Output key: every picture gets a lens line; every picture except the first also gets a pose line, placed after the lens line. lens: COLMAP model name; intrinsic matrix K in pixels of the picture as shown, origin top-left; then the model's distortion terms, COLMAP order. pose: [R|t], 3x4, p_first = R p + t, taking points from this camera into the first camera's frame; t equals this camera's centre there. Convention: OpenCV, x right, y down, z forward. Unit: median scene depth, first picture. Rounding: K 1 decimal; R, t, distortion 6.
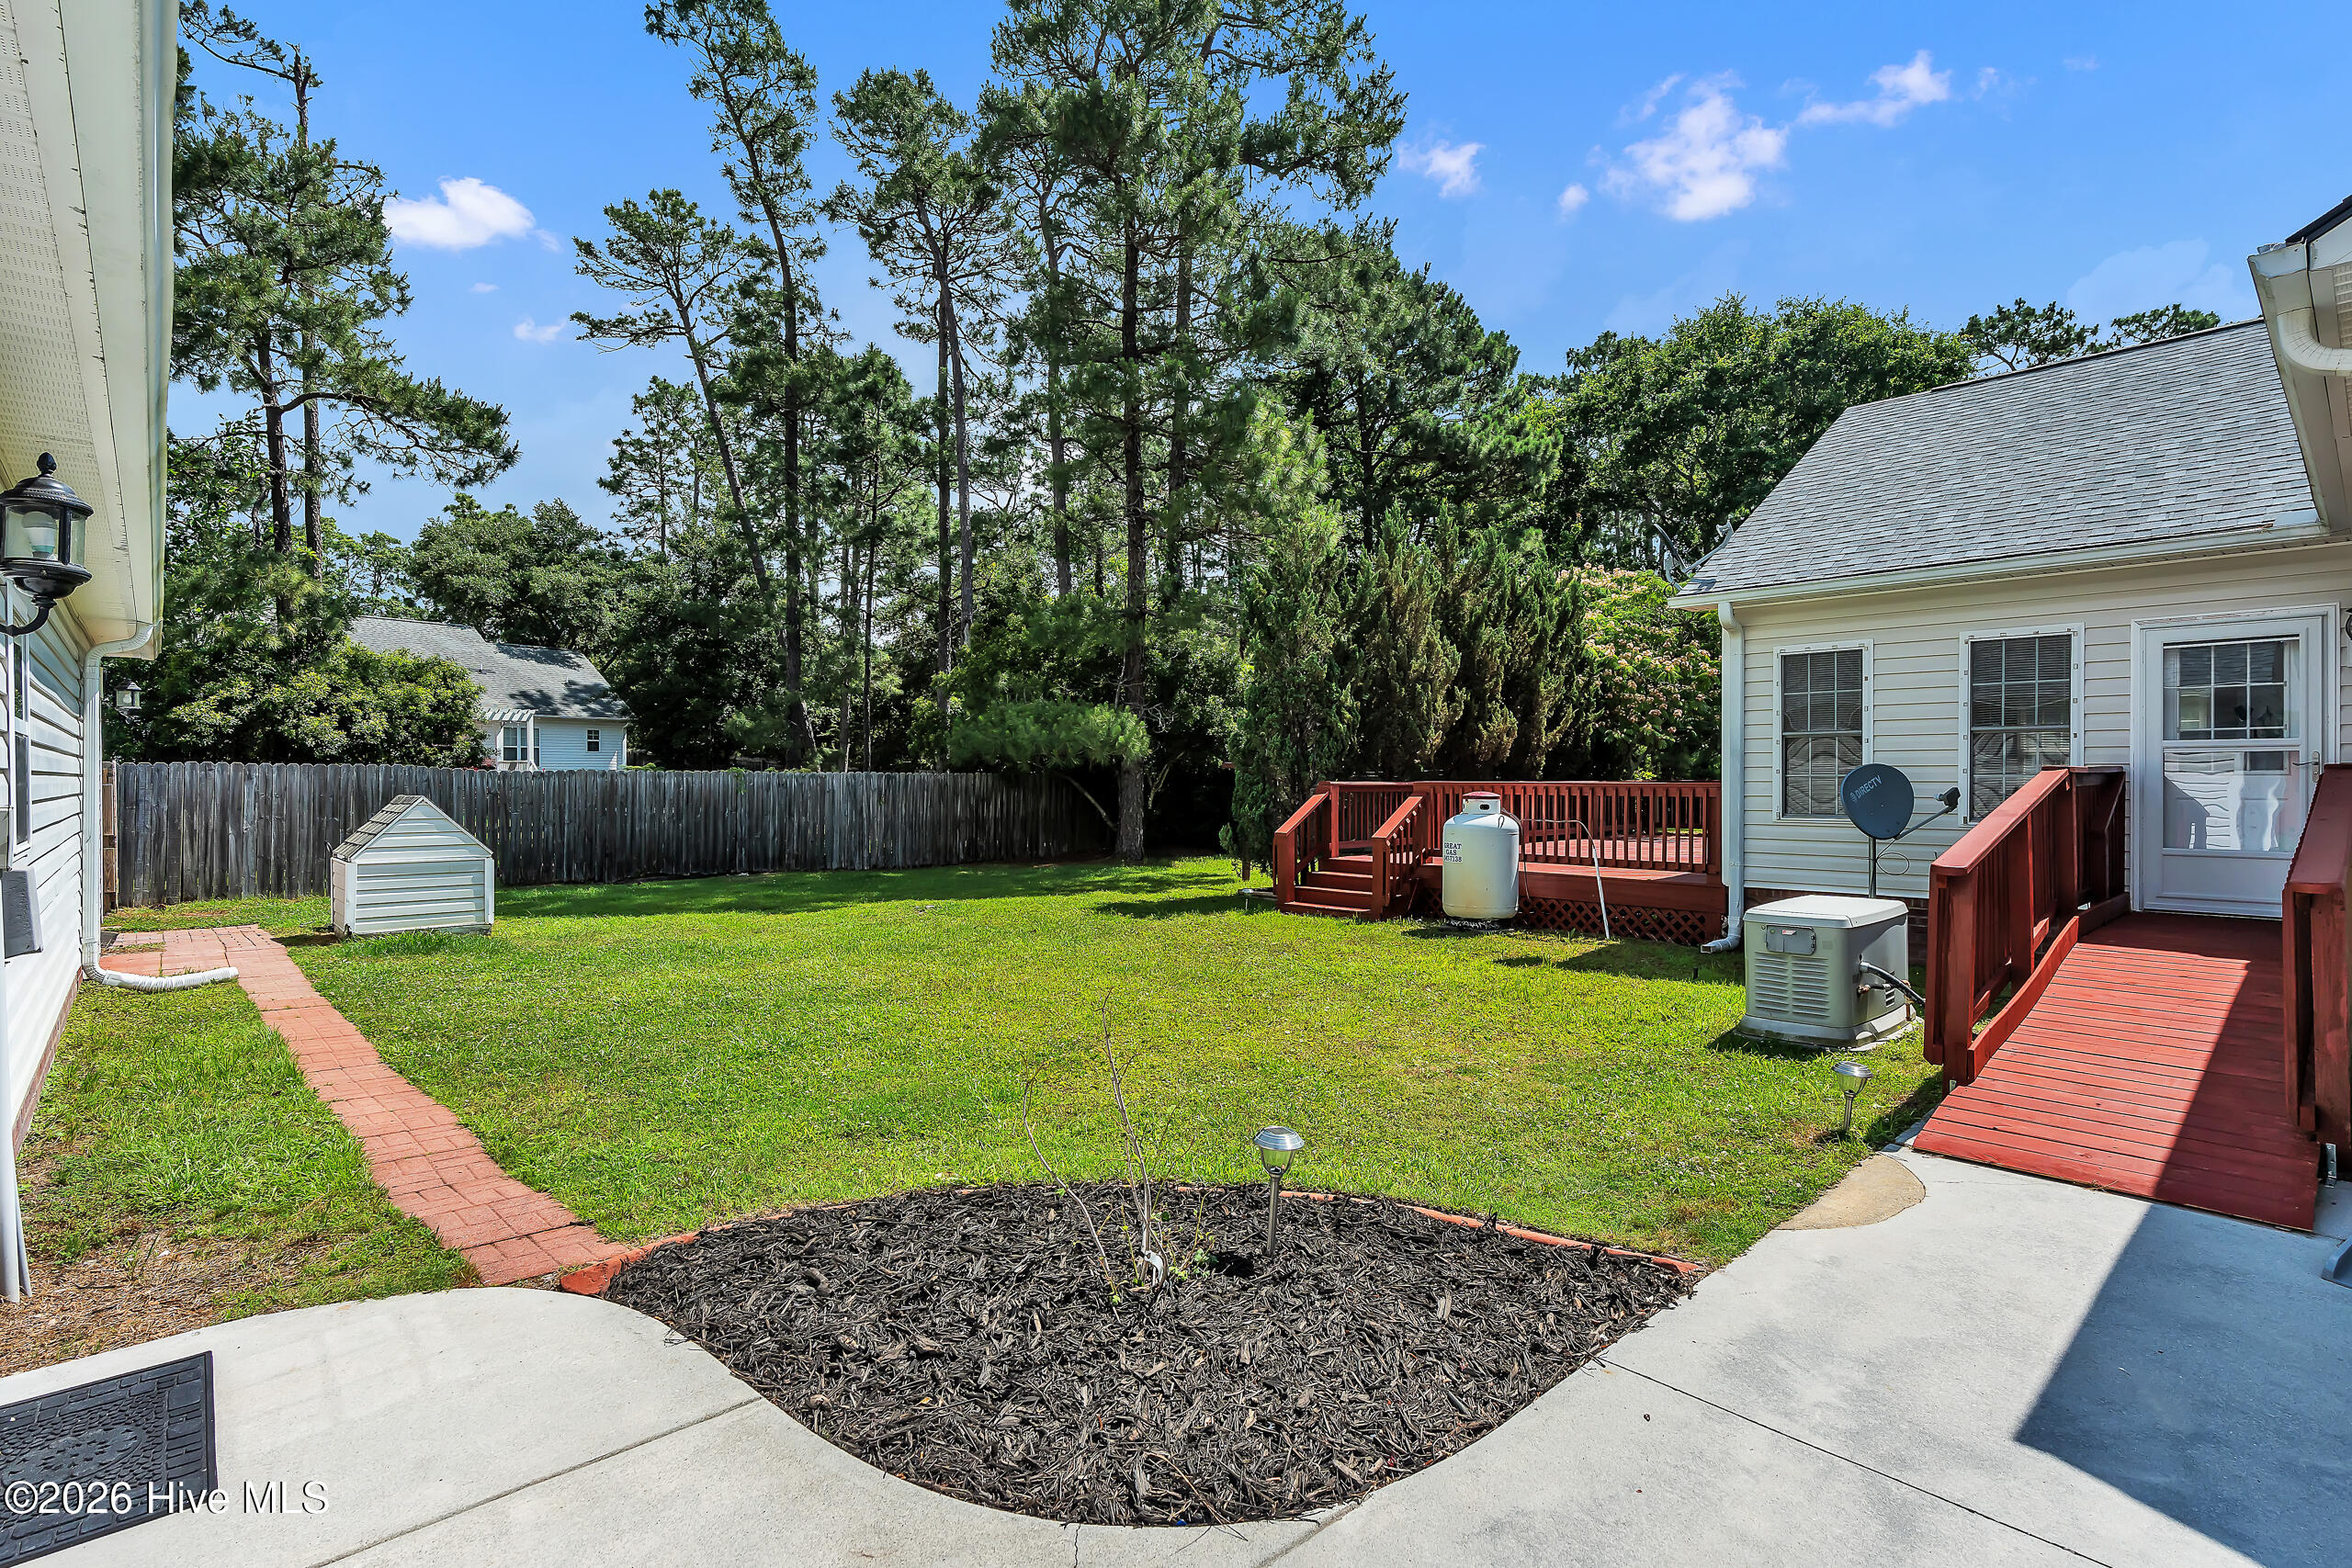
lens RADIAL K [[1128.2, 0, 1176.0], [0, 1128.2, 784.0], [0, 0, 1]] dist [-0.001518, -0.000530]
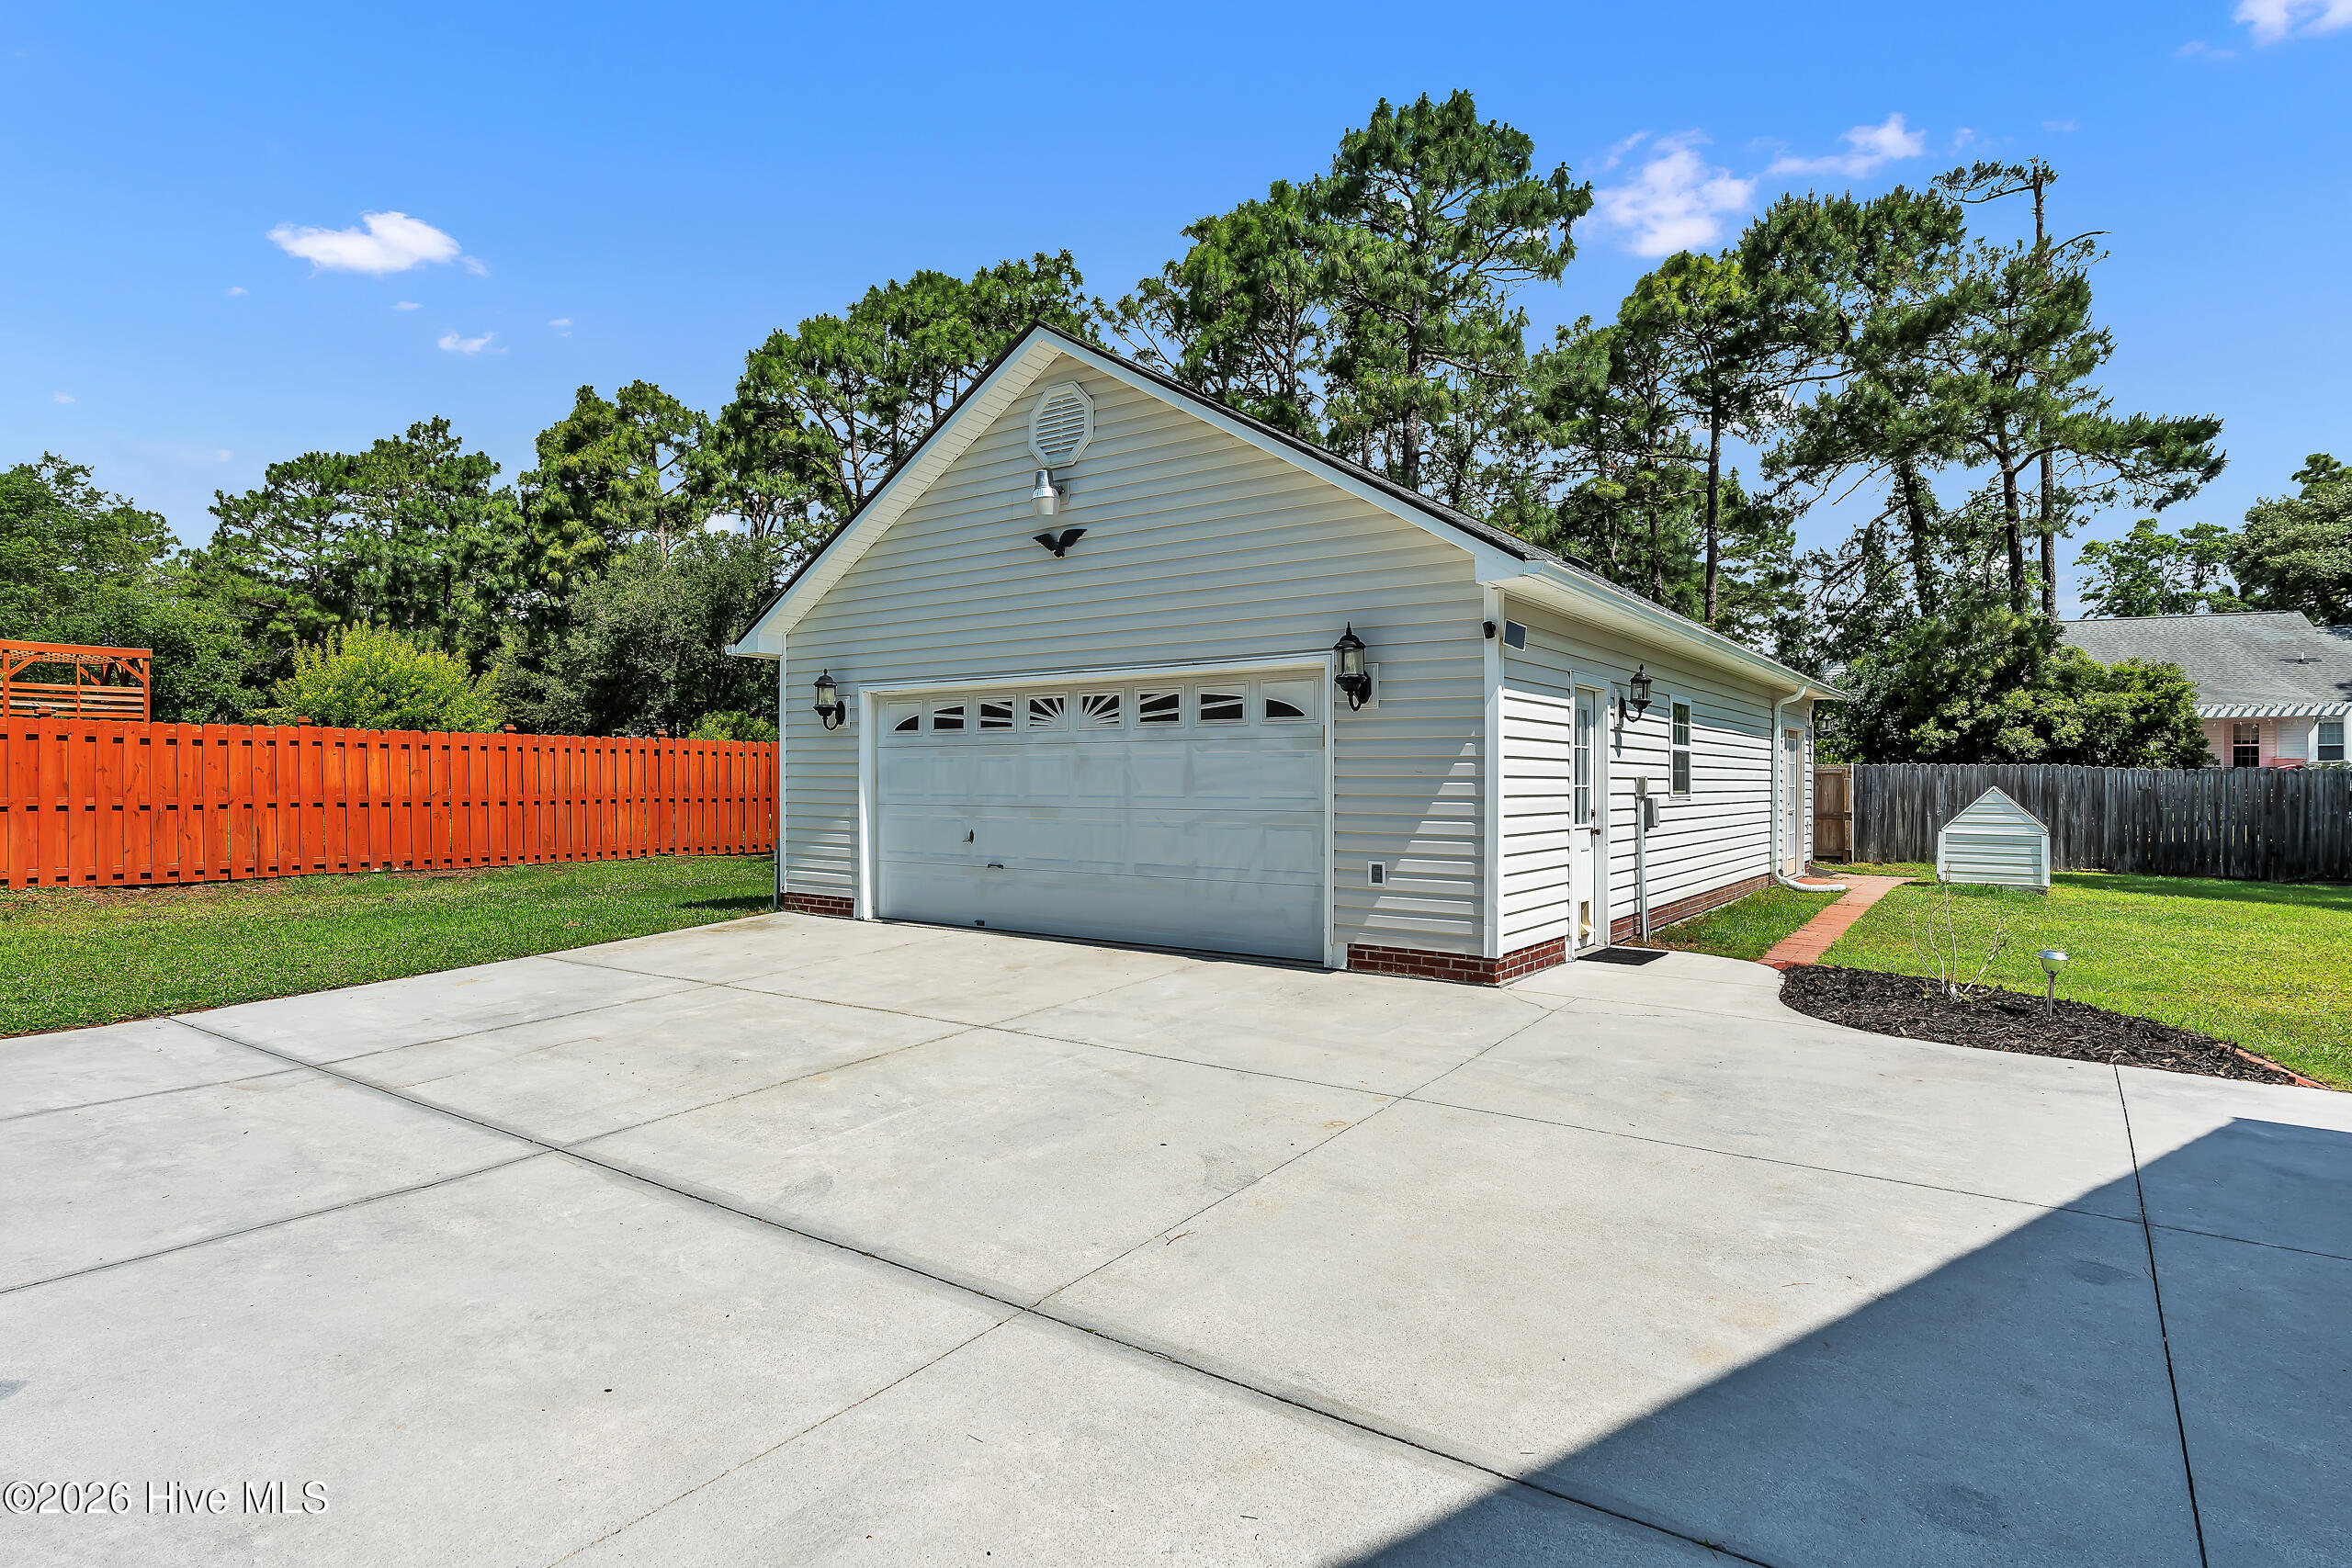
lens RADIAL K [[1206.9, 0, 1176.0], [0, 1206.9, 784.0], [0, 0, 1]] dist [-0.004670, -0.001320]
pose [[0.199562, 0.004868, -0.979873, 0.353894], [-0.009060, 0.999954, 0.003123, 0.007472], [0.979843, 0.008254, 0.199596, -0.164611]]
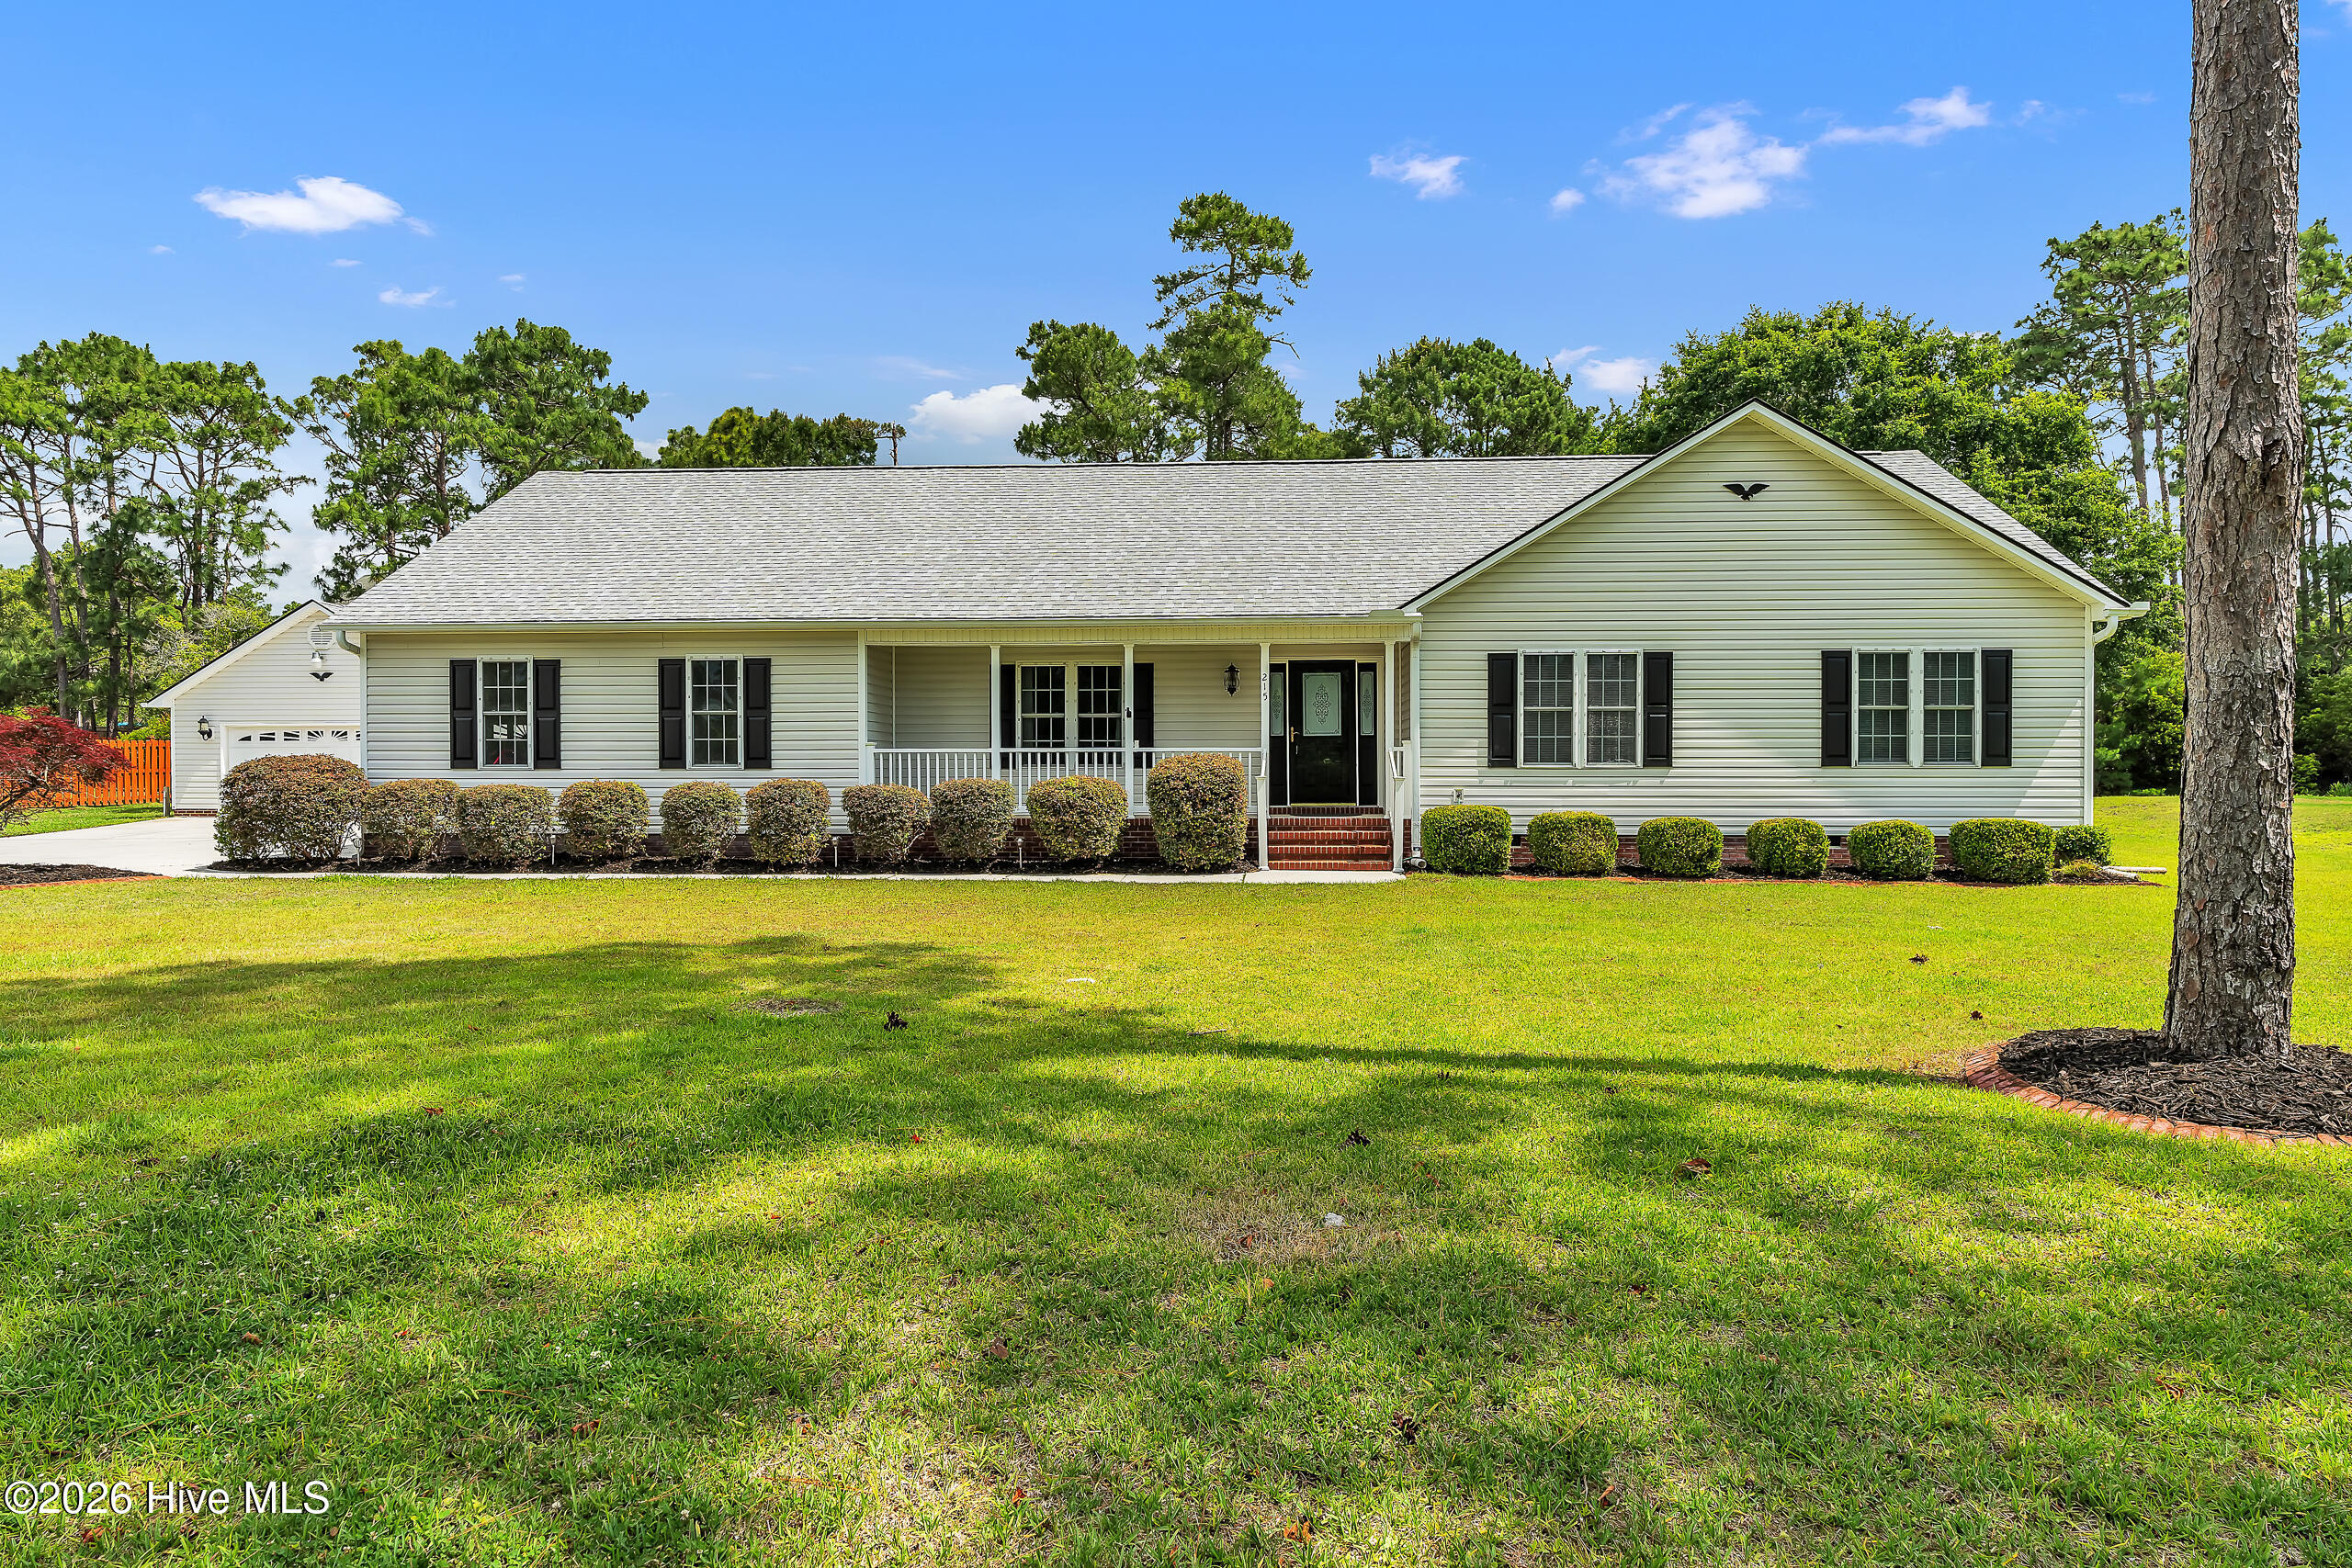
lens RADIAL K [[1353.9, 0, 1176.0], [0, 1353.9, 784.0], [0, 0, 1]] dist [-0.001535, -0.000209]
pose [[0.690443, 0.013829, -0.723255, 1.979271], [-0.005059, 0.999885, 0.014290, 0.007846], [0.723369, -0.006207, 0.690433, -0.552465]]
